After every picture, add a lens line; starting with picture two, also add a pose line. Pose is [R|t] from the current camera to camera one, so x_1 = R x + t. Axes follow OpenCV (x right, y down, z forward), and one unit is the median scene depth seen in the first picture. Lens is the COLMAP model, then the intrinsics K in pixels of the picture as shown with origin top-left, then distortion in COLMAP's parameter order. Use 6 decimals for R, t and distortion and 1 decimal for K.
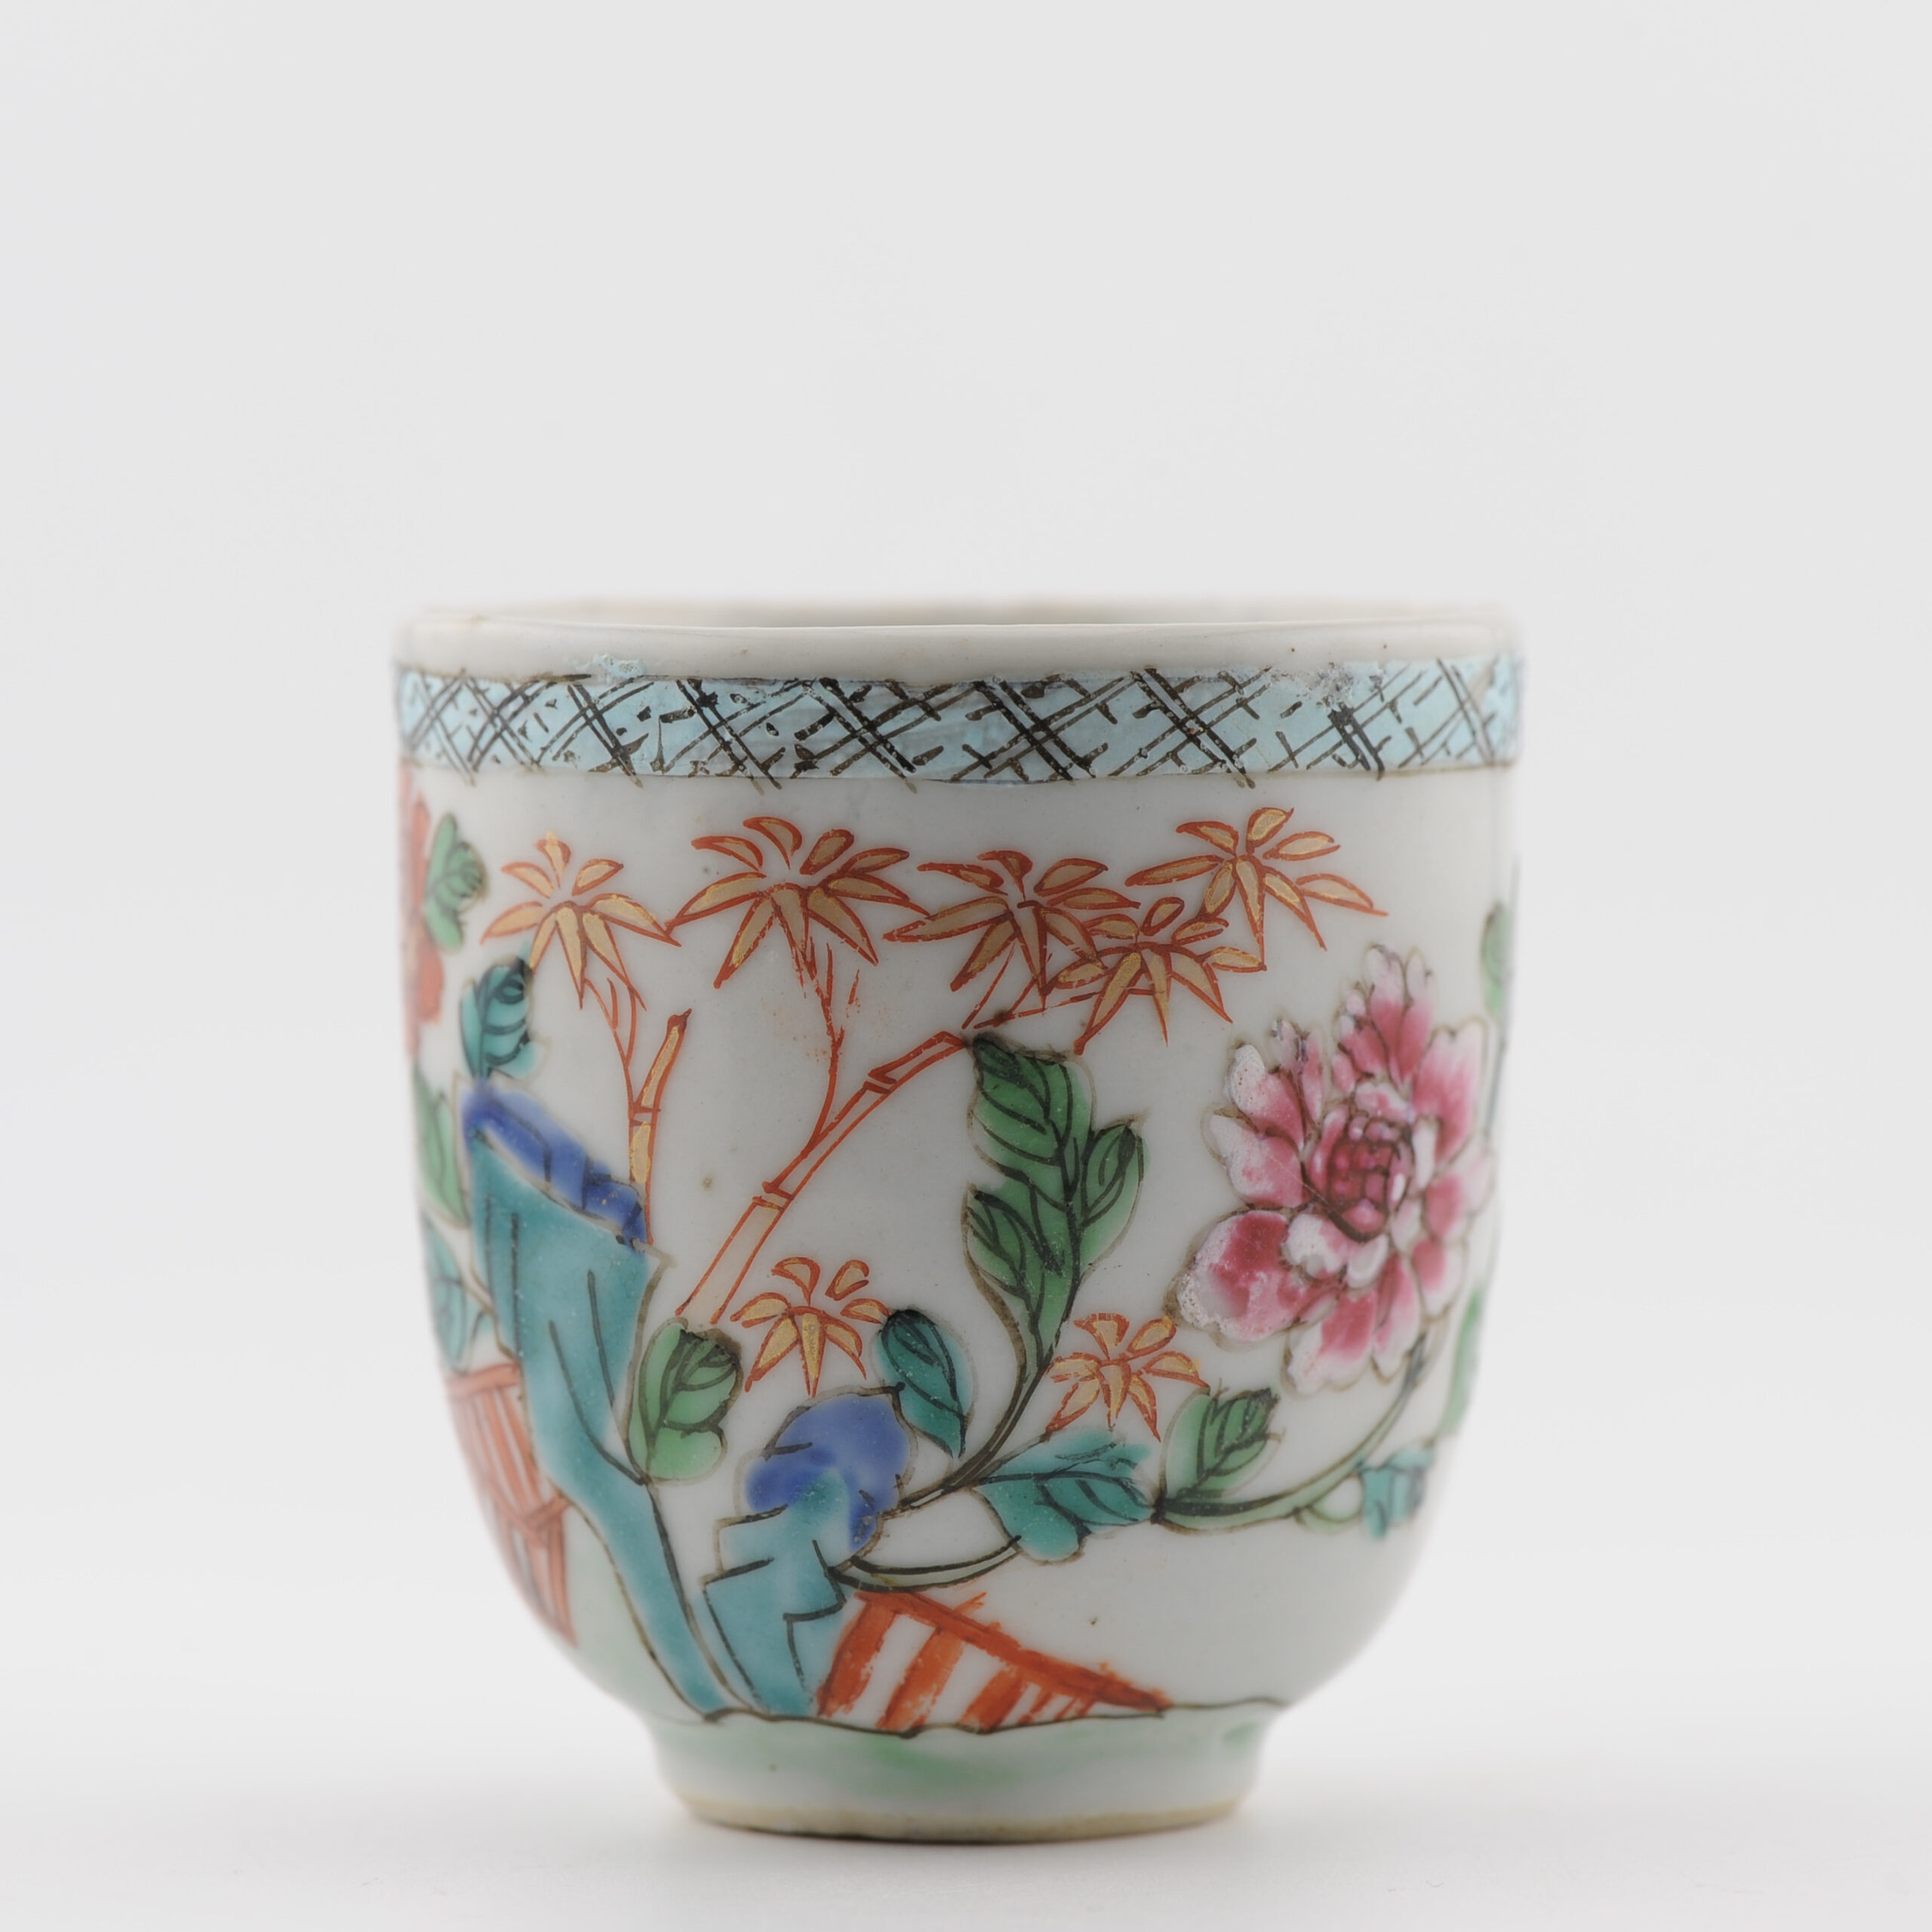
lens RADIAL K [[10835.0, 0, 966.0], [0, 10835.0, 966.0], [0, 0, 1]] dist [-0.197424, 11.386912]
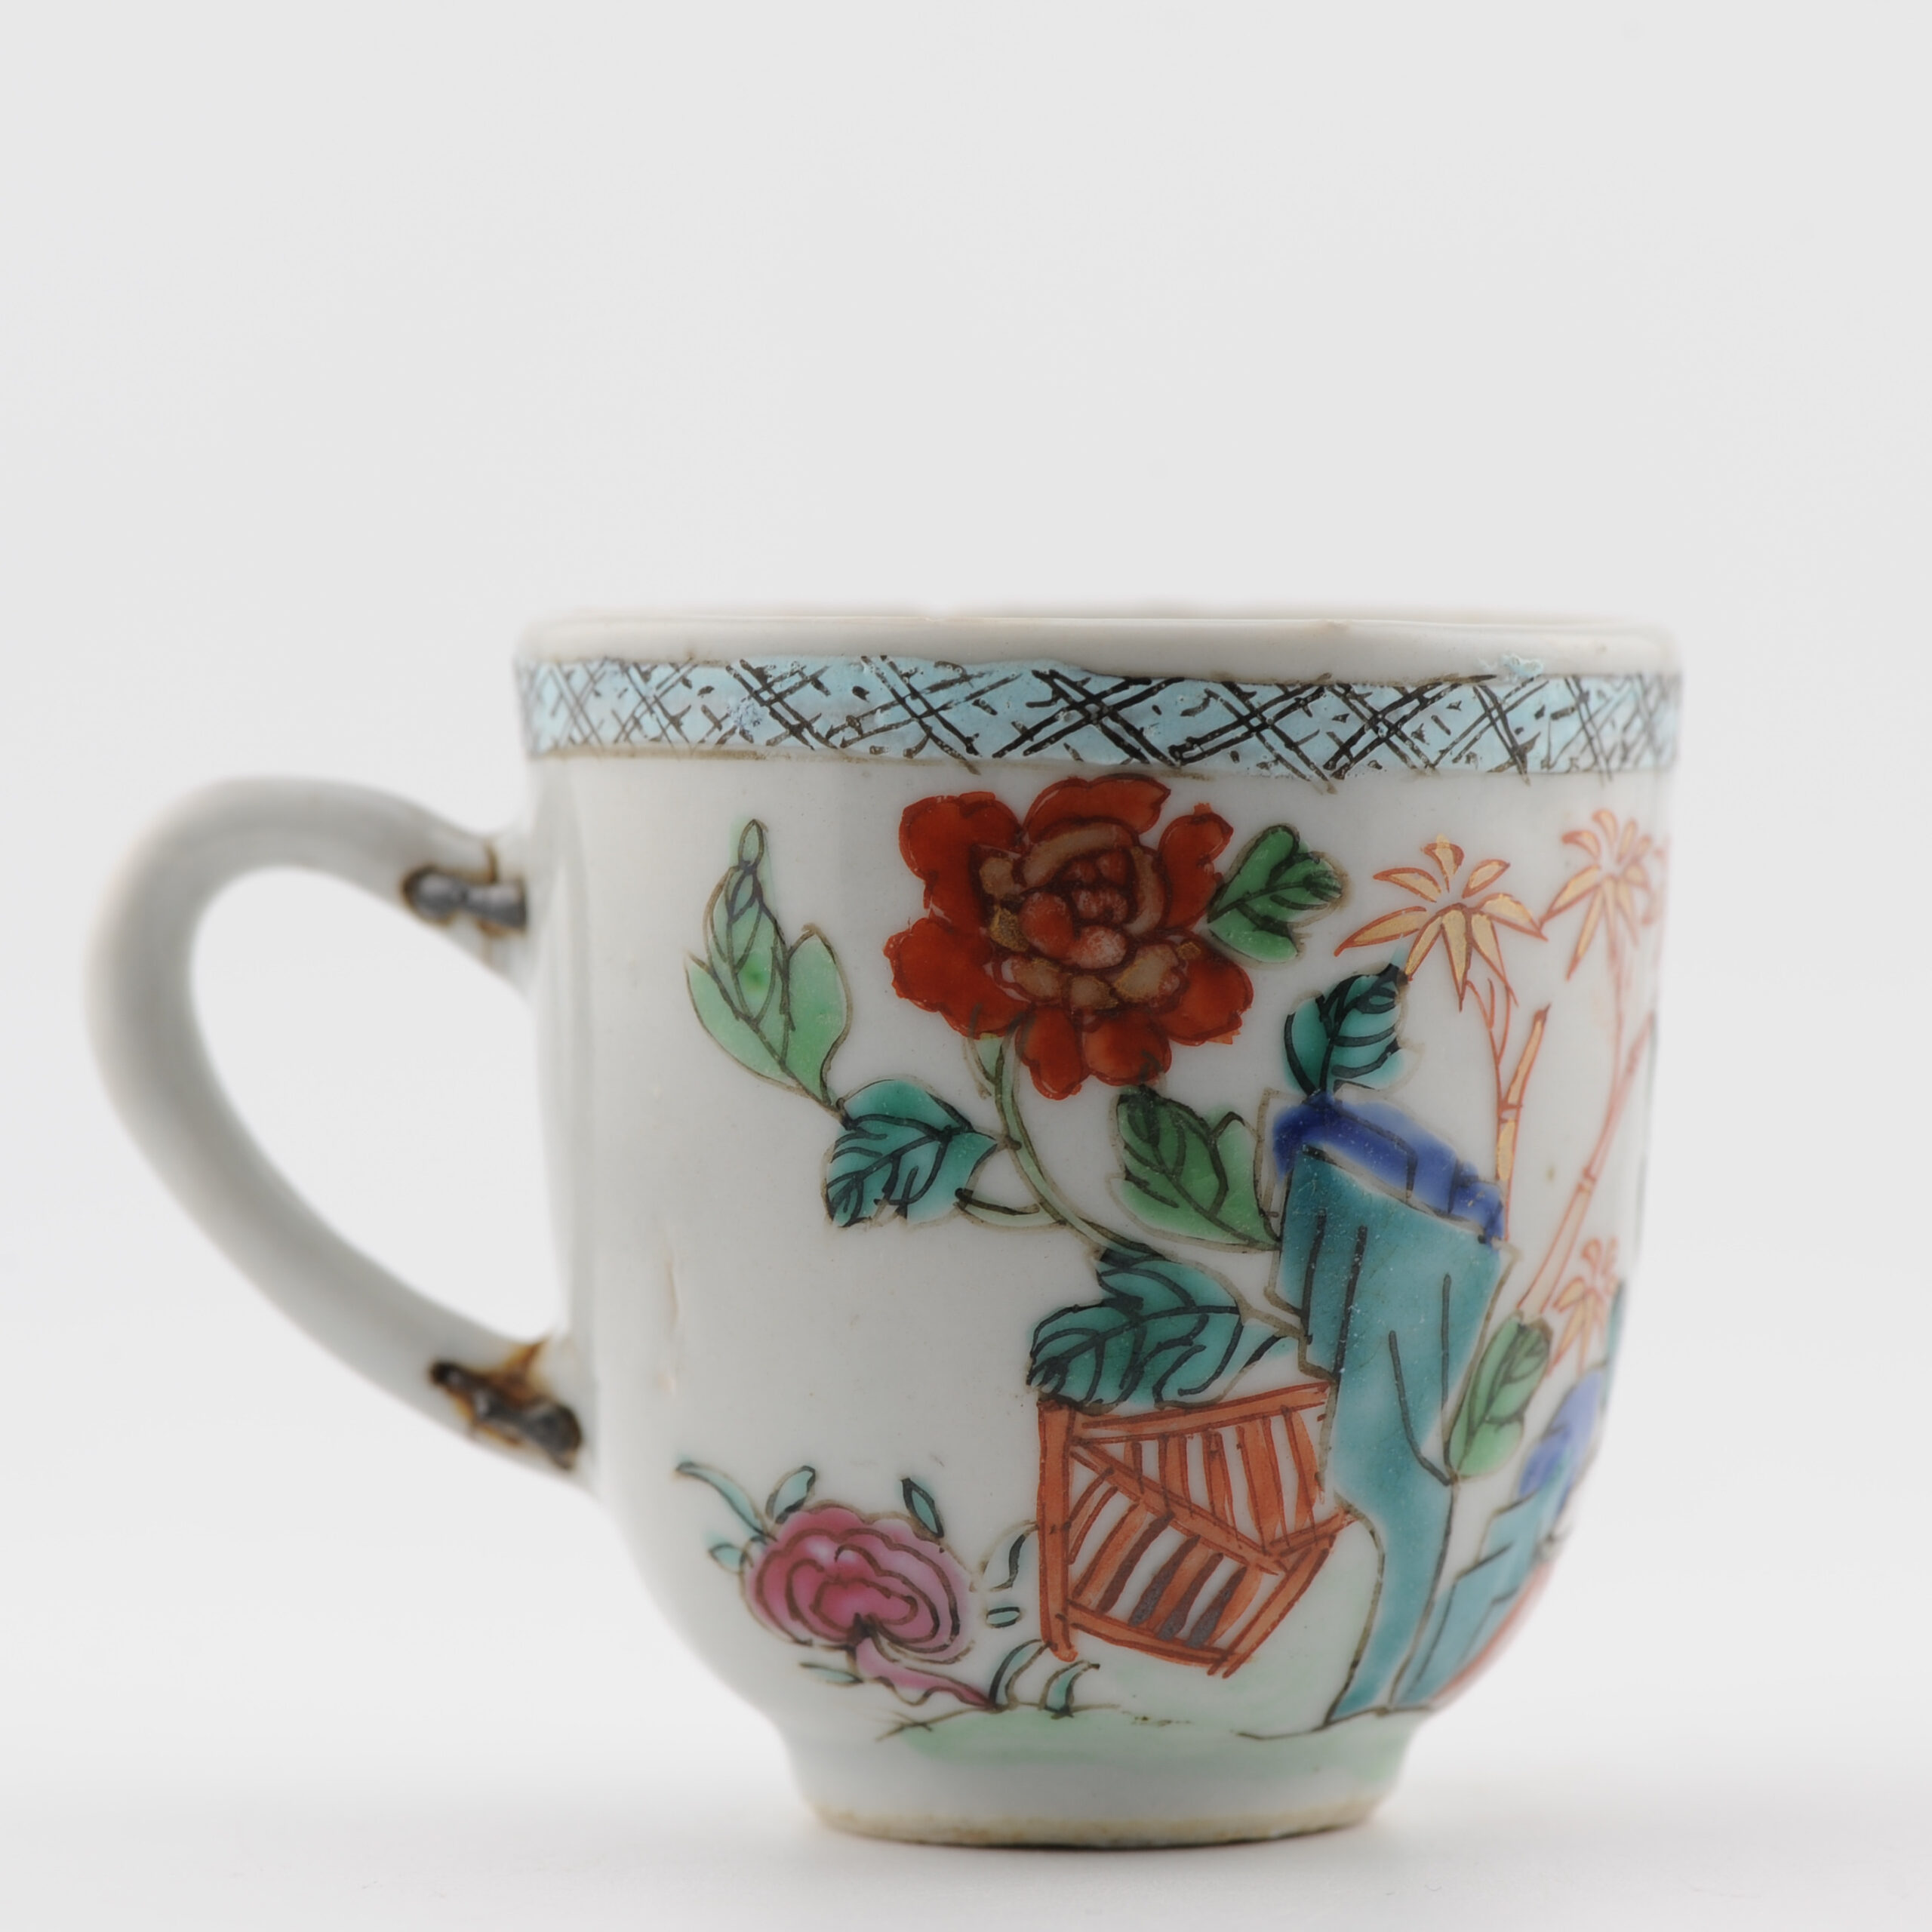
lens RADIAL K [[10835.0, 0, 966.0], [0, 10835.0, 966.0], [0, 0, 1]] dist [-0.197424, 11.386912]
pose [[0.195577, -0.042061, 0.979786, -1.025024], [0.049076, 0.998248, 0.033057, -0.035521], [-0.979460, 0.041619, 0.197298, 0.851545]]
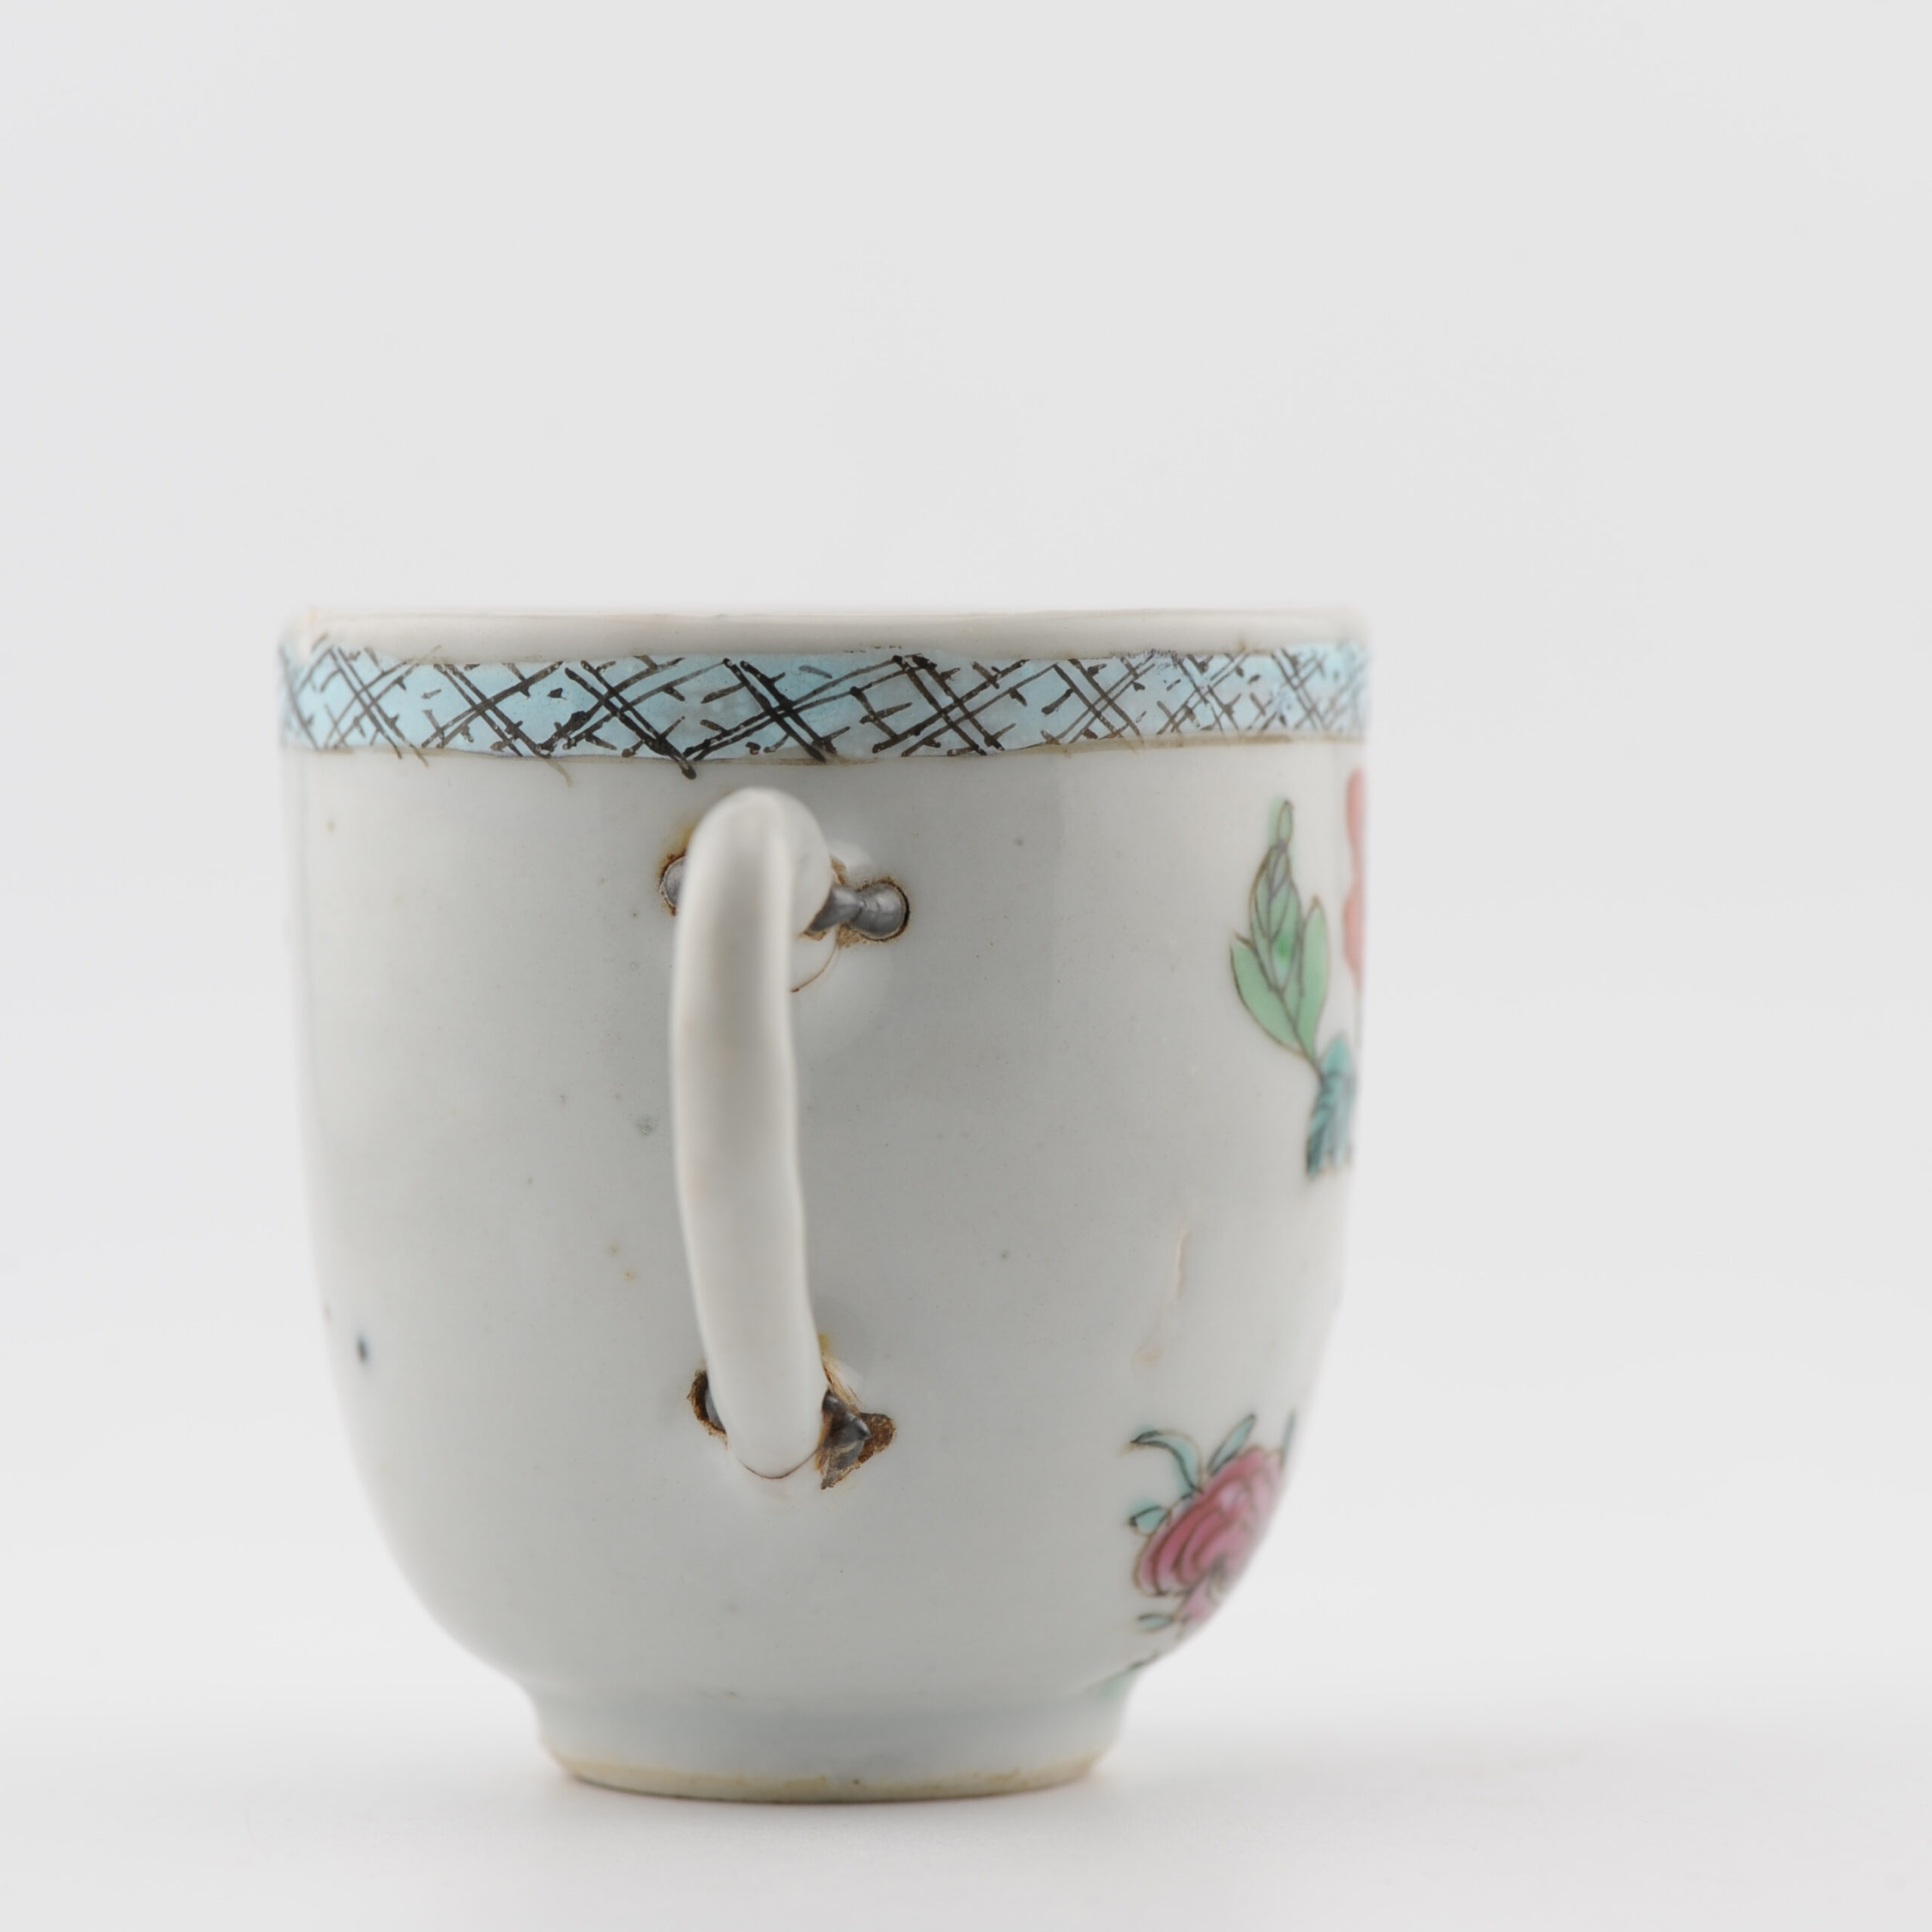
lens RADIAL K [[10835.0, 0, 966.0], [0, 10835.0, 966.0], [0, 0, 1]] dist [-0.197424, 11.386912]
pose [[-0.991063, 0.001507, 0.133389, -0.158732], [0.013807, 0.995725, 0.091334, -0.097236], [-0.132681, 0.092360, -0.986846, 2.109155]]
